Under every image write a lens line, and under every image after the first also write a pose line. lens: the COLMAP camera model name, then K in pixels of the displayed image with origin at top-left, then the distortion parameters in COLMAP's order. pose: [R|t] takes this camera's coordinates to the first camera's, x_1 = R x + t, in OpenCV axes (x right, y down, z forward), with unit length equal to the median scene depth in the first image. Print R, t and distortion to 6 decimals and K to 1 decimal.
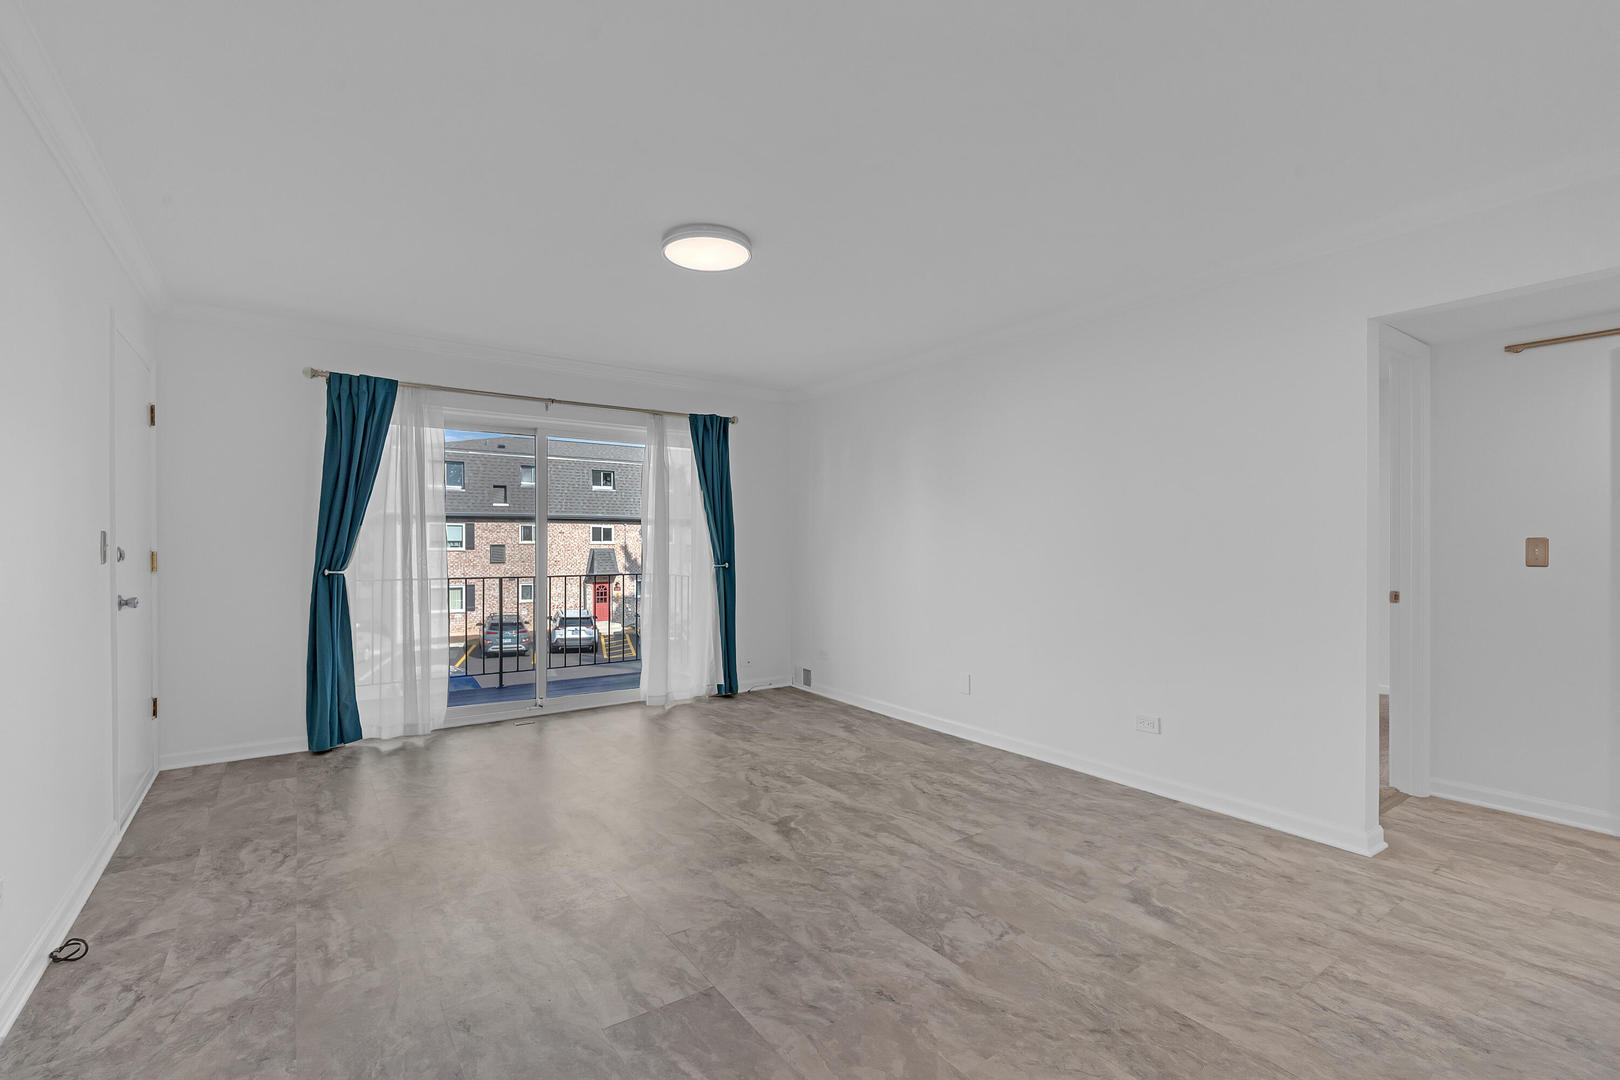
lens RADIAL K [[714.4, 0, 812.8], [0, 714.4, 543.2], [0, 0, 1]] dist [-0.003164, -0.000790]
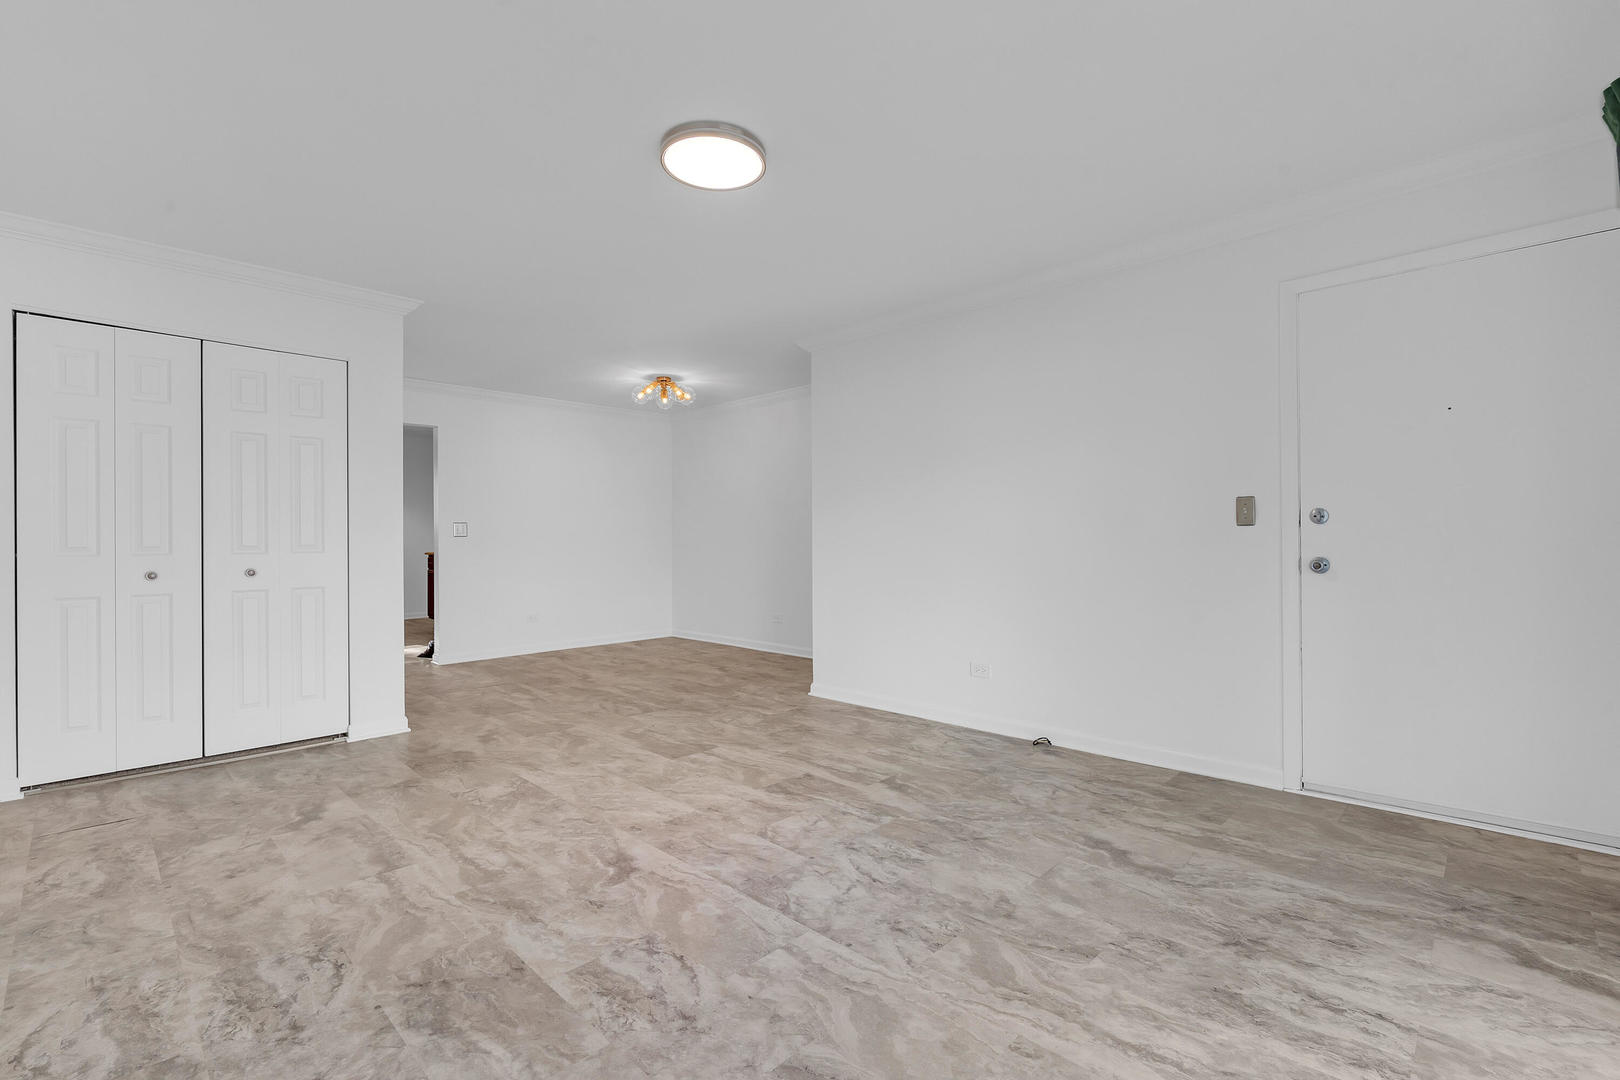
lens RADIAL K [[709.8, 0, 805.2], [0, 709.8, 540.7], [0, 0, 1]] dist [-0.001268, -0.000201]
pose [[-0.984756, 0.004677, -0.173880, -0.085963], [0.005427, 0.999978, -0.003835, 0.041244], [0.173858, -0.004720, -0.984759, 1.505322]]
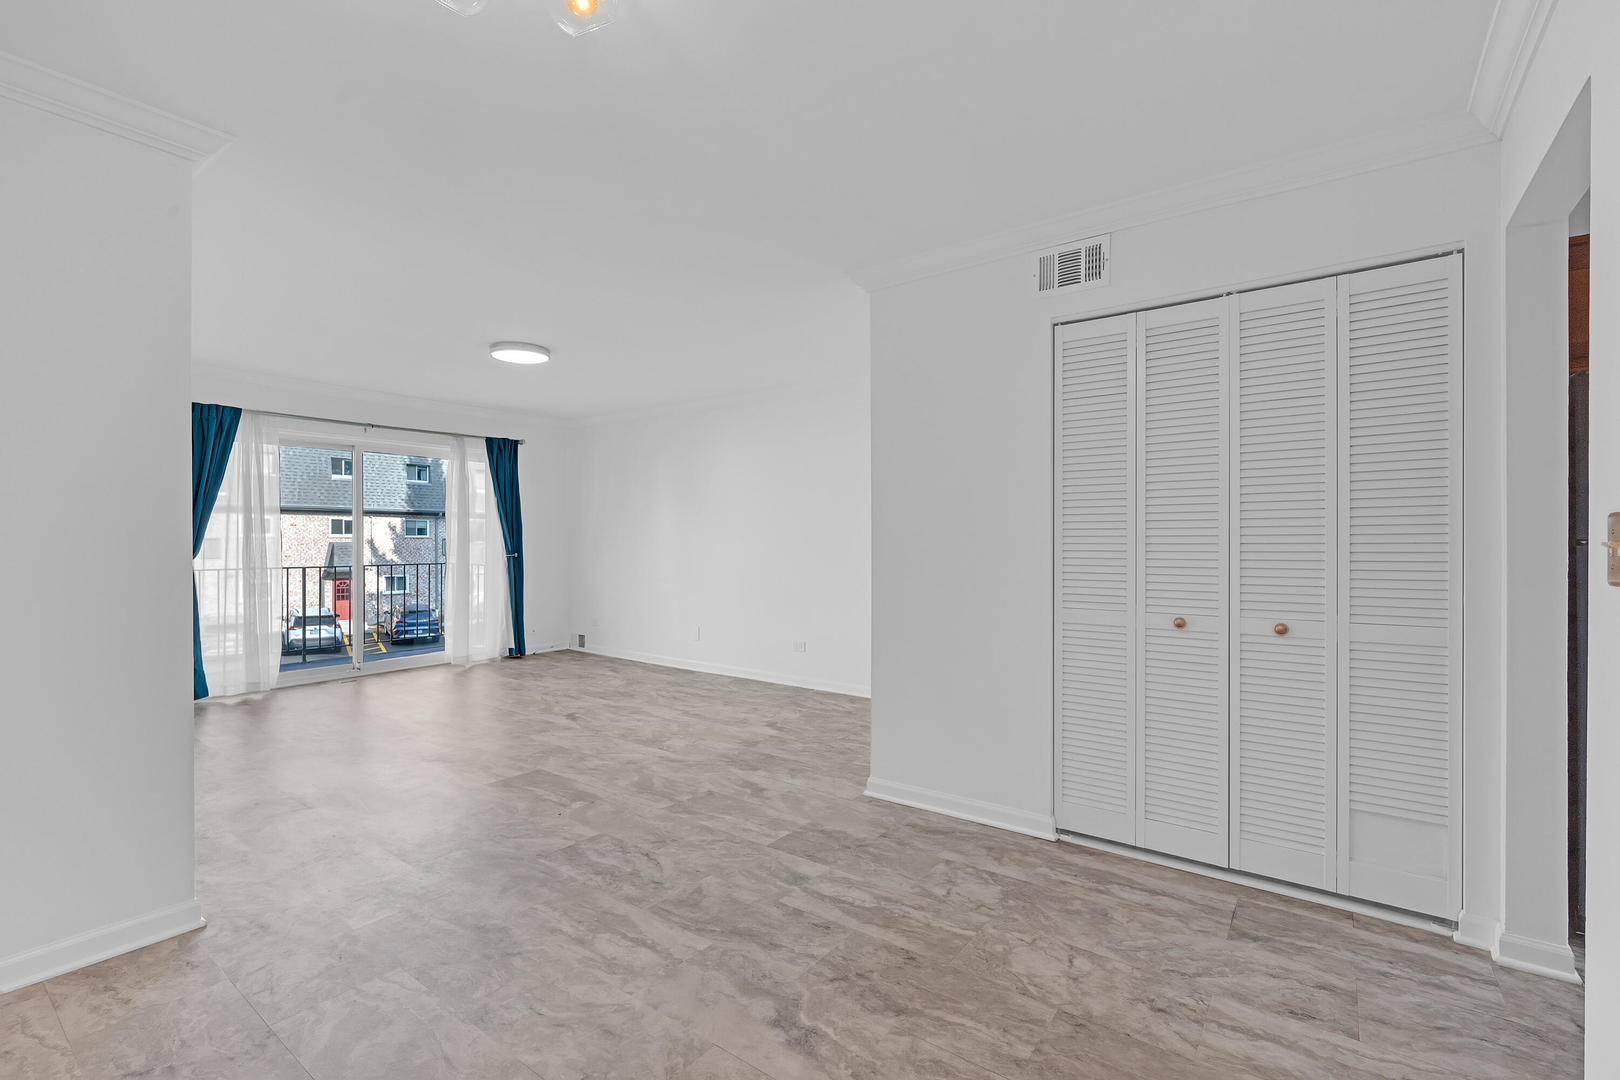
lens RADIAL K [[709.8, 0, 805.2], [0, 709.8, 540.7], [0, 0, 1]] dist [-0.001268, -0.000201]
pose [[0.952550, -0.001544, 0.304378, -0.020990], [-0.000364, 0.999981, 0.006213, -0.004376], [-0.304382, -0.006029, 0.952531, -0.557317]]
